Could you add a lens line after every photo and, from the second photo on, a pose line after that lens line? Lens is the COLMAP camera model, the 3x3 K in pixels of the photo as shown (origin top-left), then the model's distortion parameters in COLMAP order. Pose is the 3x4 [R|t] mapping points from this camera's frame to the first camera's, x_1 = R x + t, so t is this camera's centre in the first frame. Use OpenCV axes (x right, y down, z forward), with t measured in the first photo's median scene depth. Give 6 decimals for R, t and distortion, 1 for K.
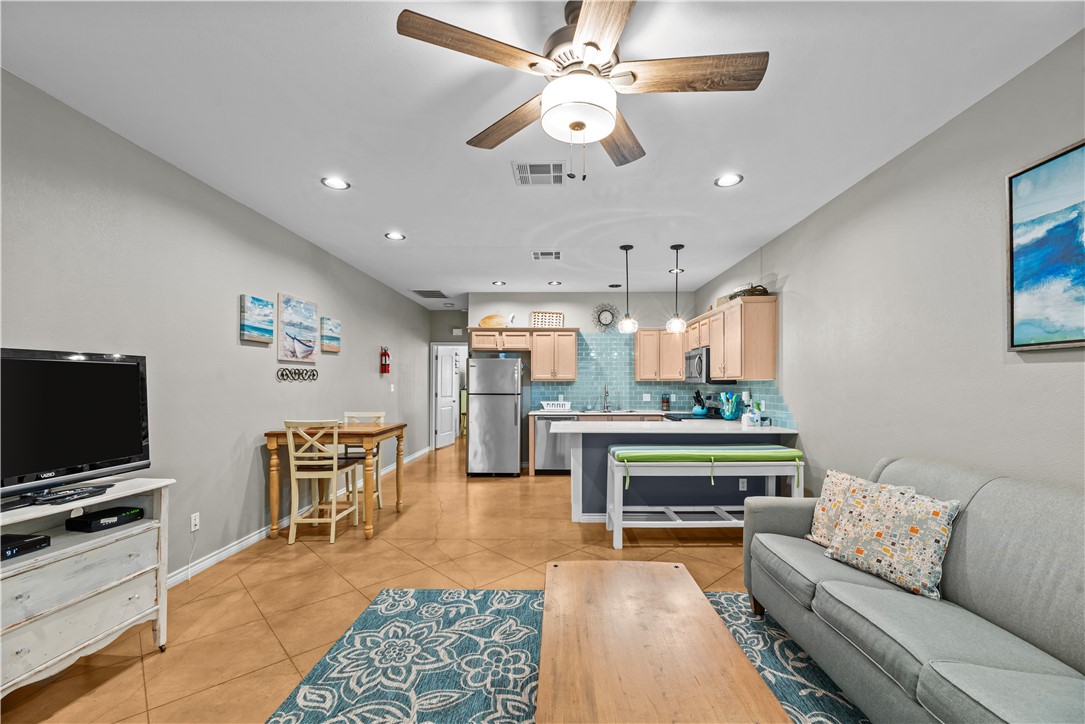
lens RADIAL K [[440.6, 0, 549.1], [0, 440.6, 381.0], [0, 0, 1]] dist [-0.001821, -0.000635]
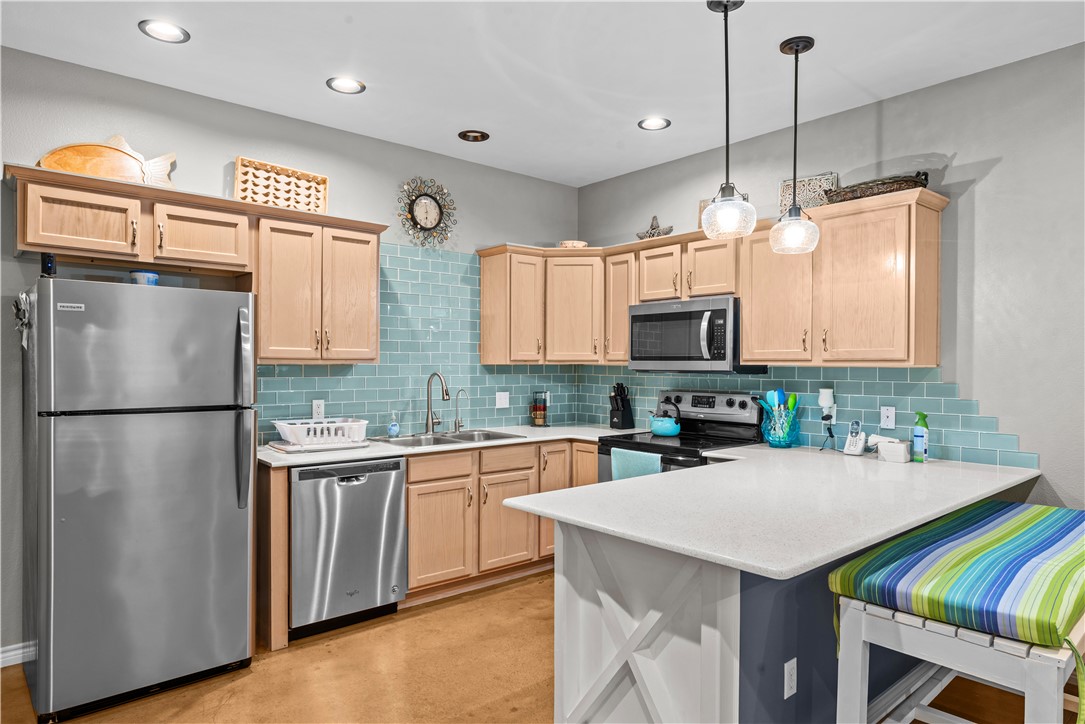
lens RADIAL K [[648.0, 0, 545.1], [0, 648.0, 374.4], [0, 0, 1]] dist [-0.002921, 0.000512]
pose [[0.745863, -0.007672, 0.666055, -0.366250], [-0.007874, 0.999762, 0.020333, -0.006587], [-0.666053, -0.020410, 0.745625, 0.868526]]
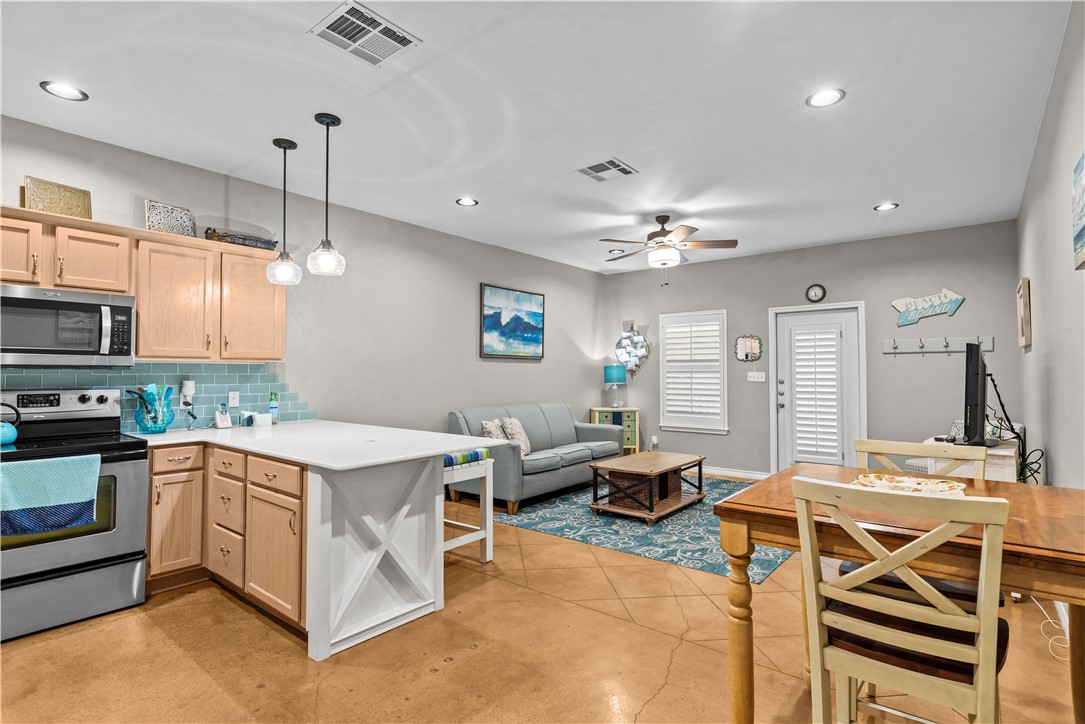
lens RADIAL K [[531.1, 0, 564.2], [0, 531.1, 354.9], [0, 0, 1]] dist [-0.022824, 0.003632]
pose [[-0.806675, 0.022921, 0.590550, -0.555966], [-0.000907, 0.999198, -0.040020, 0.021197], [-0.590994, -0.032819, -0.806008, 1.681554]]
